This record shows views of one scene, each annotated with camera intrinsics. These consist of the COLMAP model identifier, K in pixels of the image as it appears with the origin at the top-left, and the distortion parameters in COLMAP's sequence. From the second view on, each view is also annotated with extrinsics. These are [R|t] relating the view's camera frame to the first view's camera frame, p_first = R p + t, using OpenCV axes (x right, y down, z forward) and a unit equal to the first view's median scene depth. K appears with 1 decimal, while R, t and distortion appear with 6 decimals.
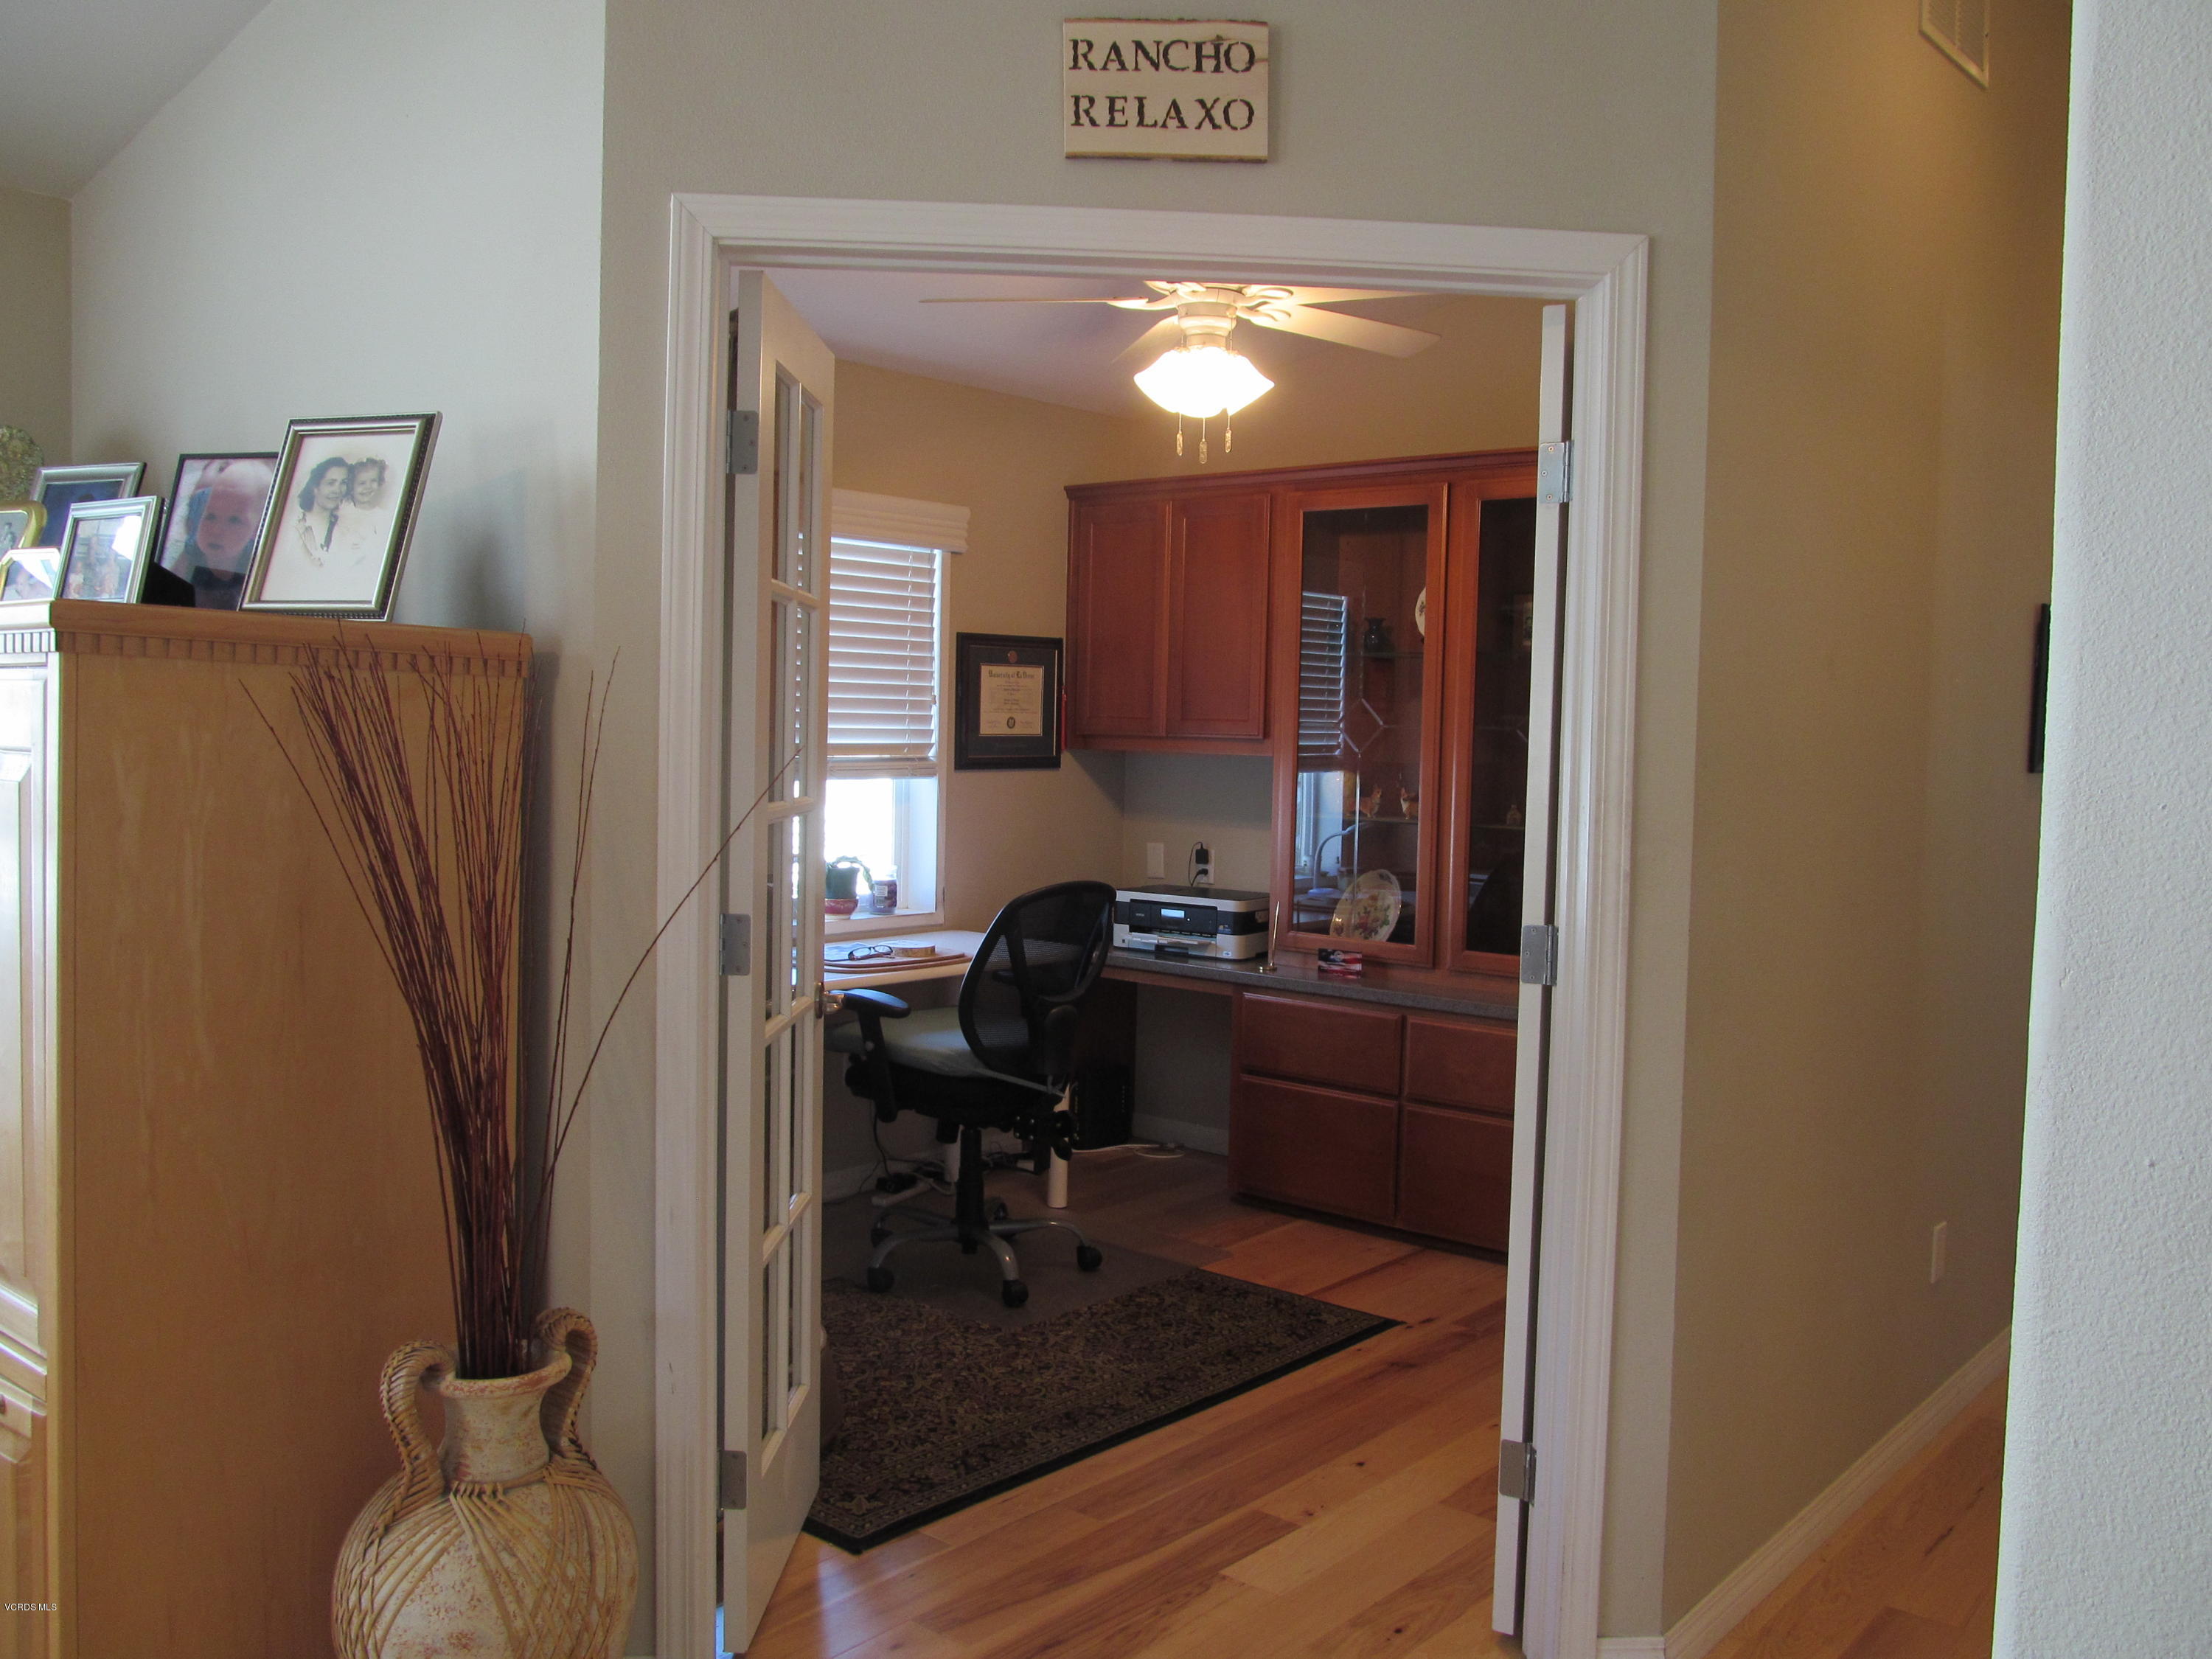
lens RADIAL K [[1846.6, 0, 1106.0], [0, 1846.6, 829.5], [0, 0, 1]] dist [-0.061113, 0.029416]
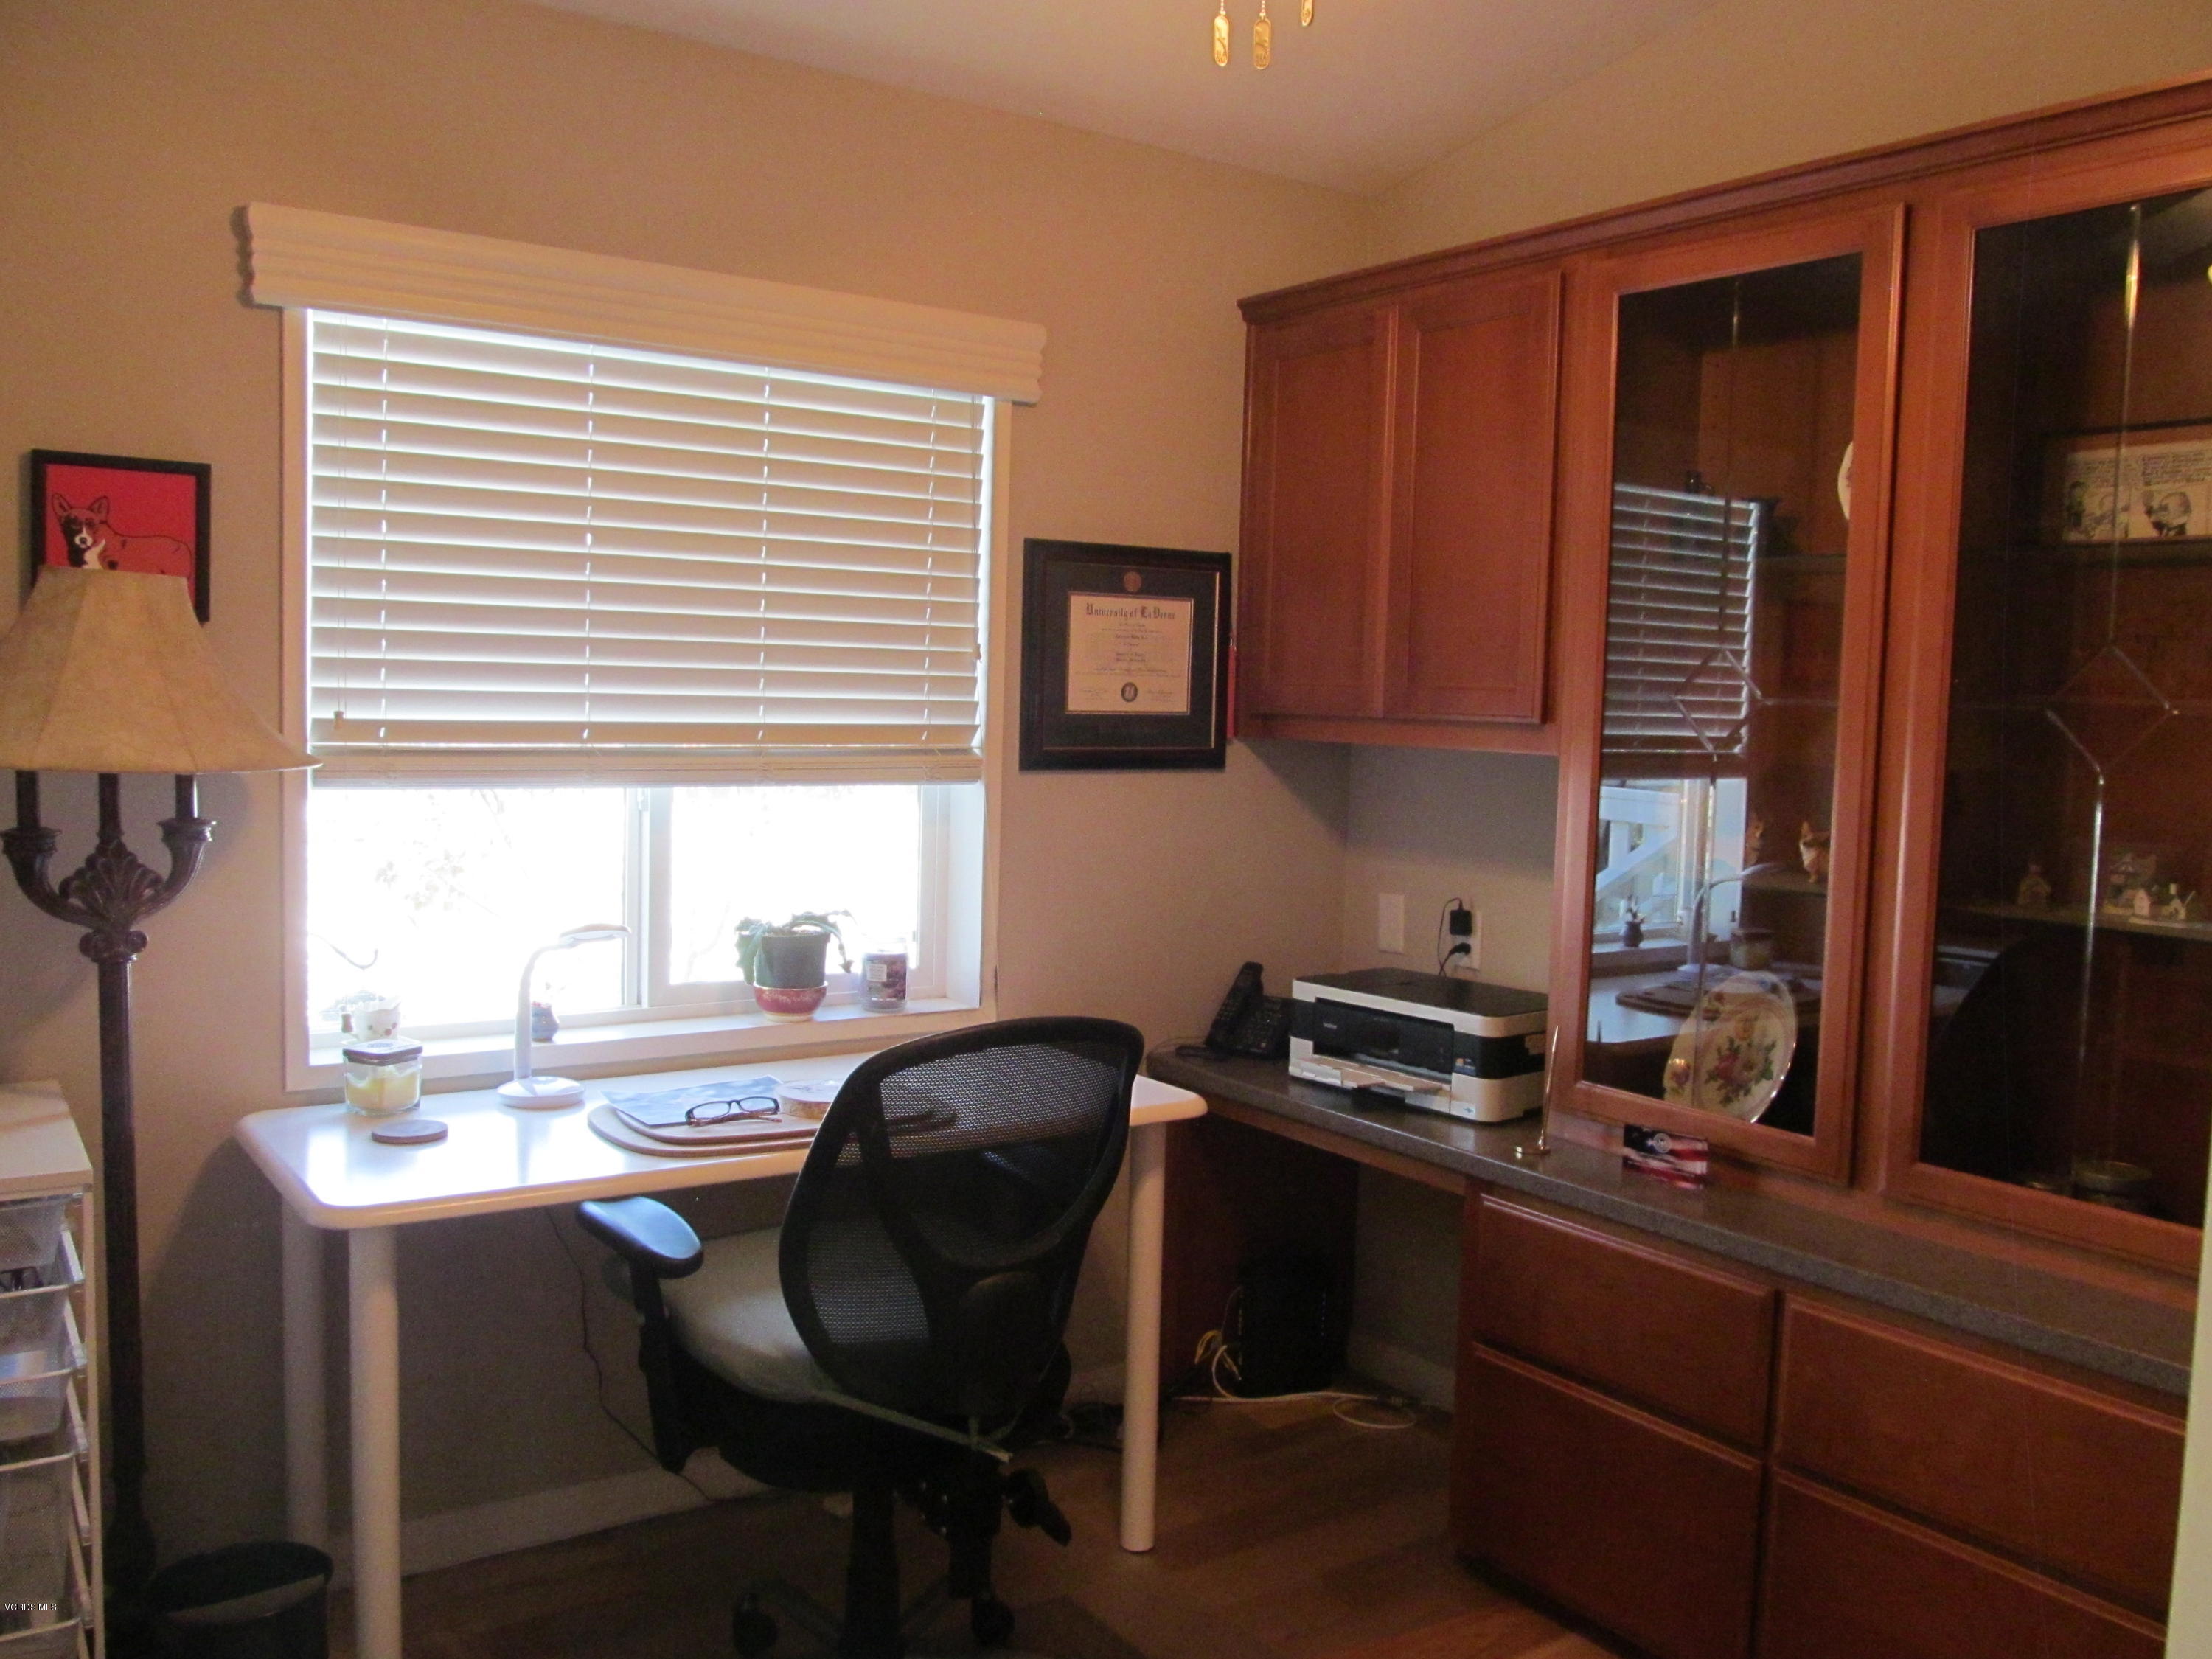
lens RADIAL K [[1846.6, 0, 1106.0], [0, 1846.6, 829.5], [0, 0, 1]] dist [-0.061113, 0.029416]
pose [[0.968481, 0.024734, -0.247858, 0.094921], [-0.022553, 0.999678, 0.011638, -0.021063], [0.248066, -0.005681, 0.968727, 0.436167]]
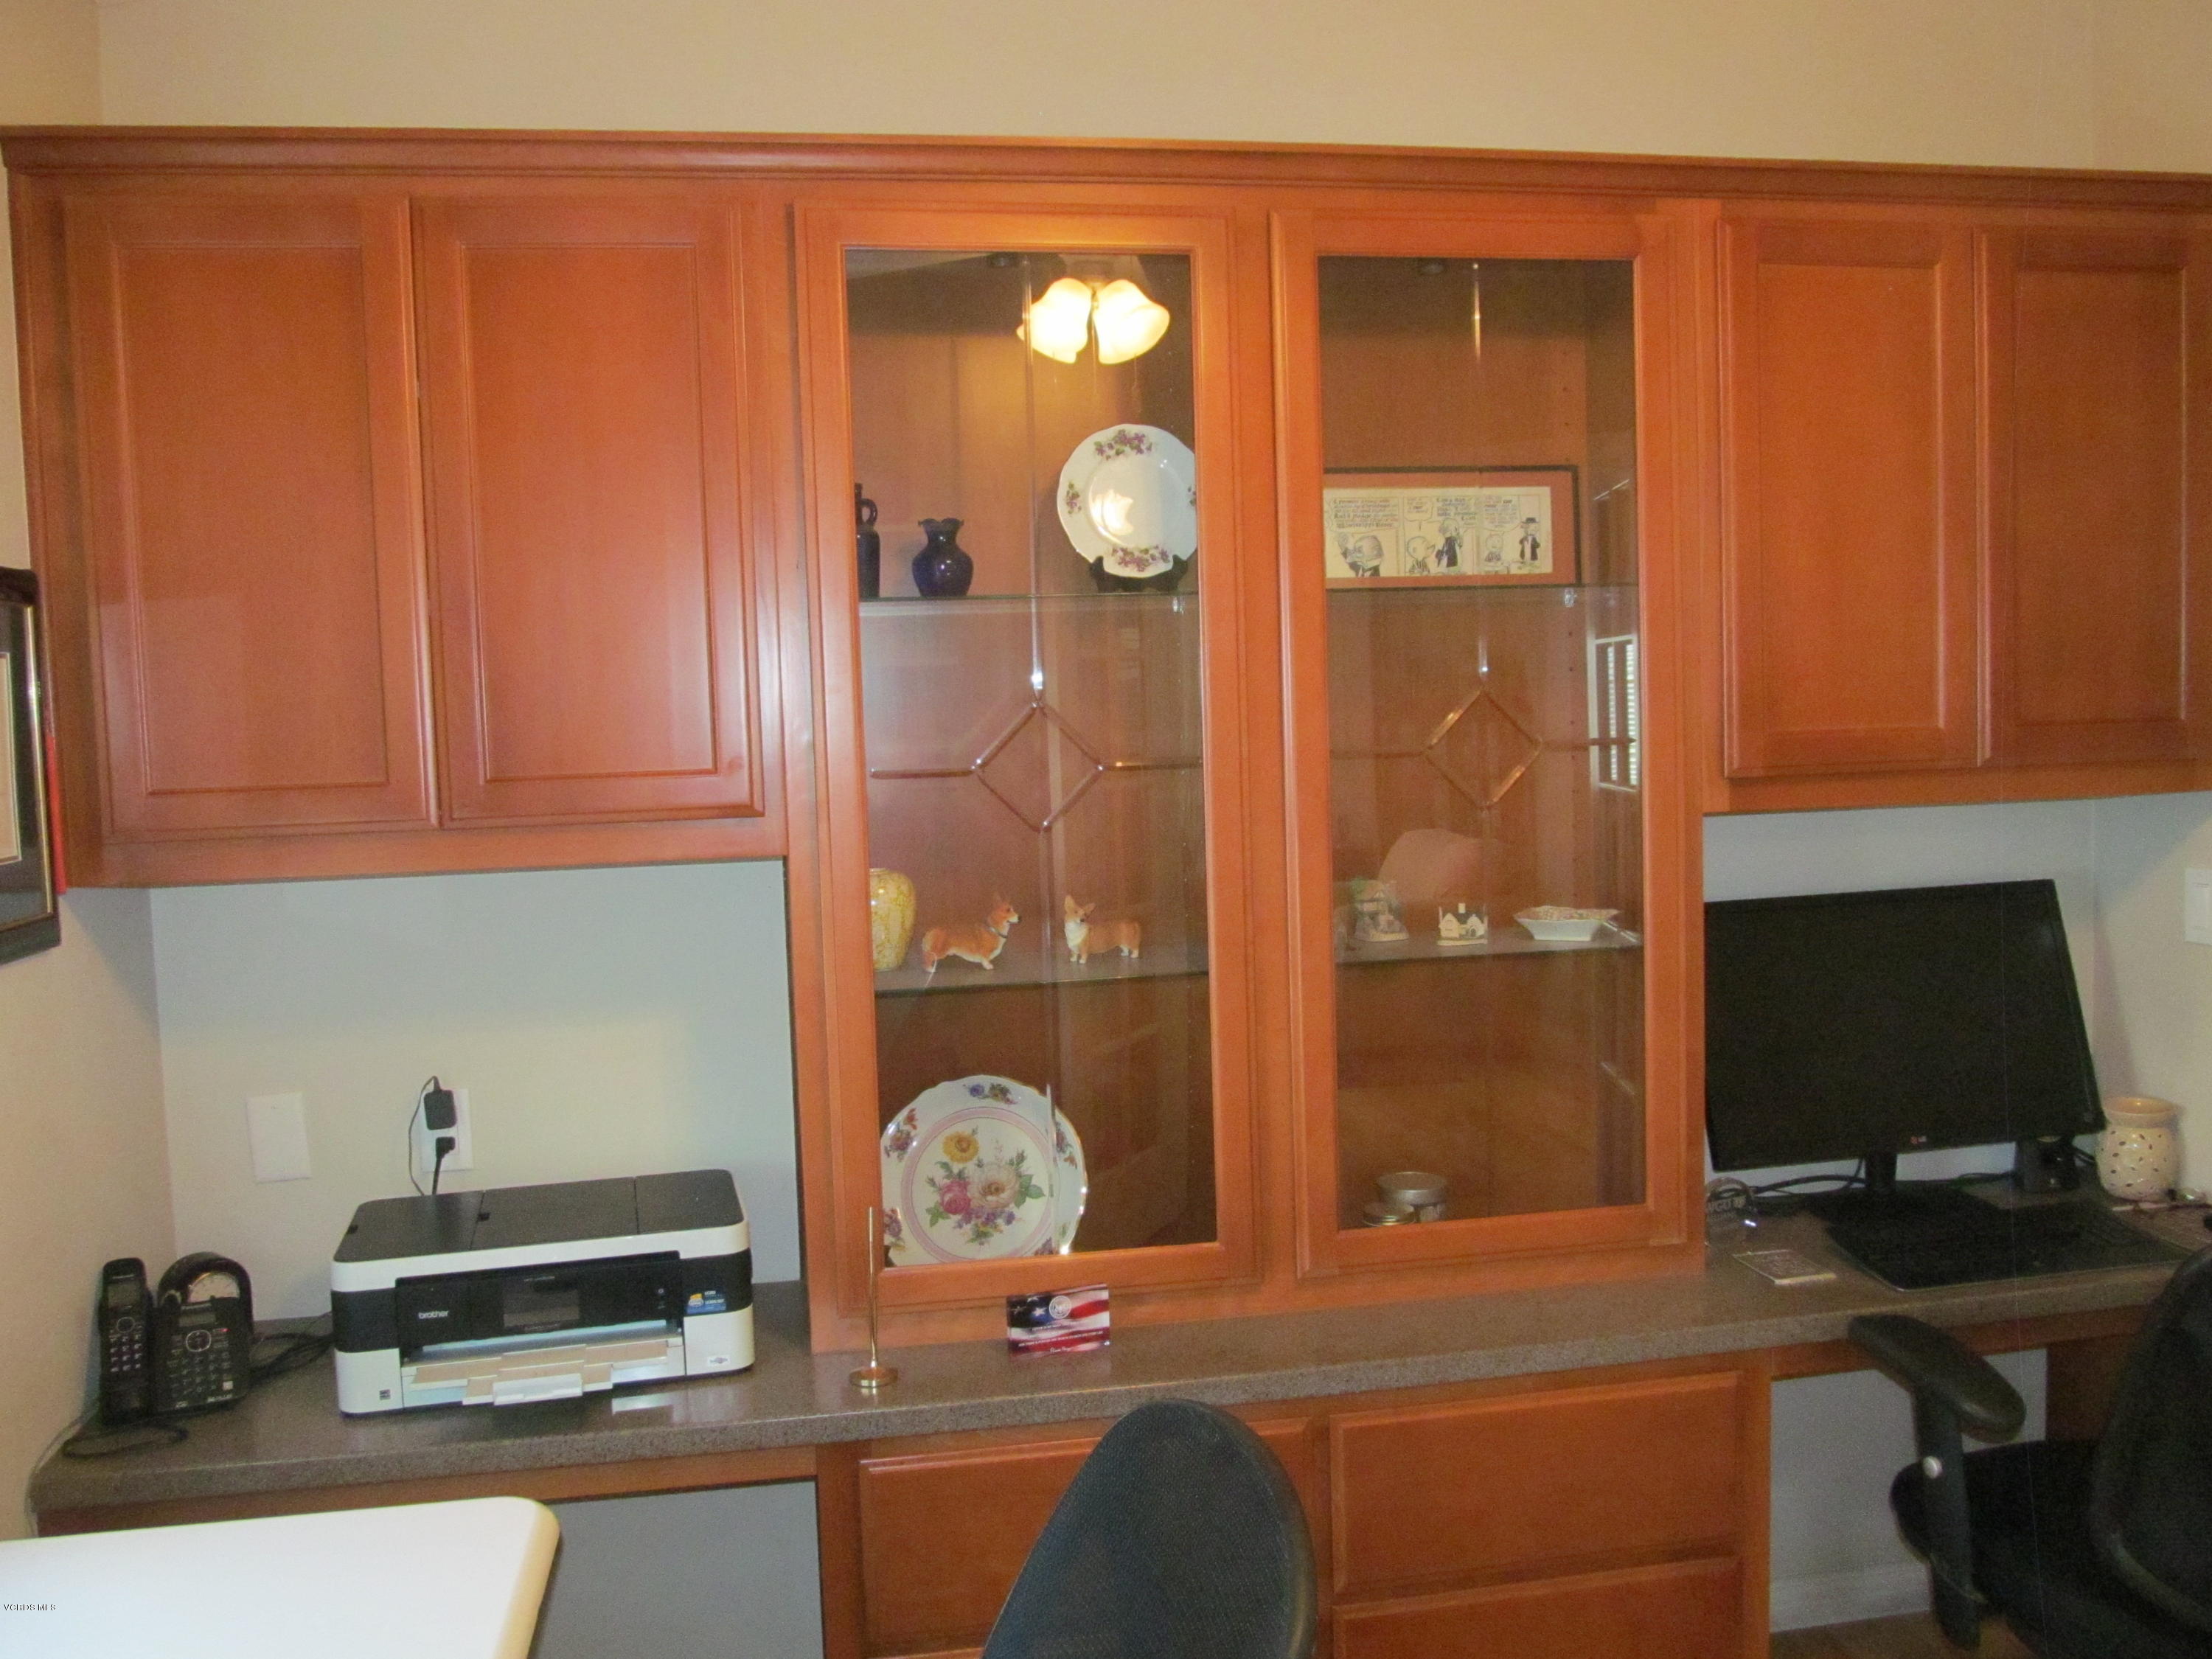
lens RADIAL K [[1812.2, 0, 1098.9], [0, 1812.2, 830.9], [0, 0, 1]] dist [-0.050355, 0.005260]
pose [[0.638383, -0.095030, 0.763830, -0.166560], [0.094405, 0.994524, 0.044831, -0.055345], [-0.763908, 0.043490, 0.643859, 0.682490]]
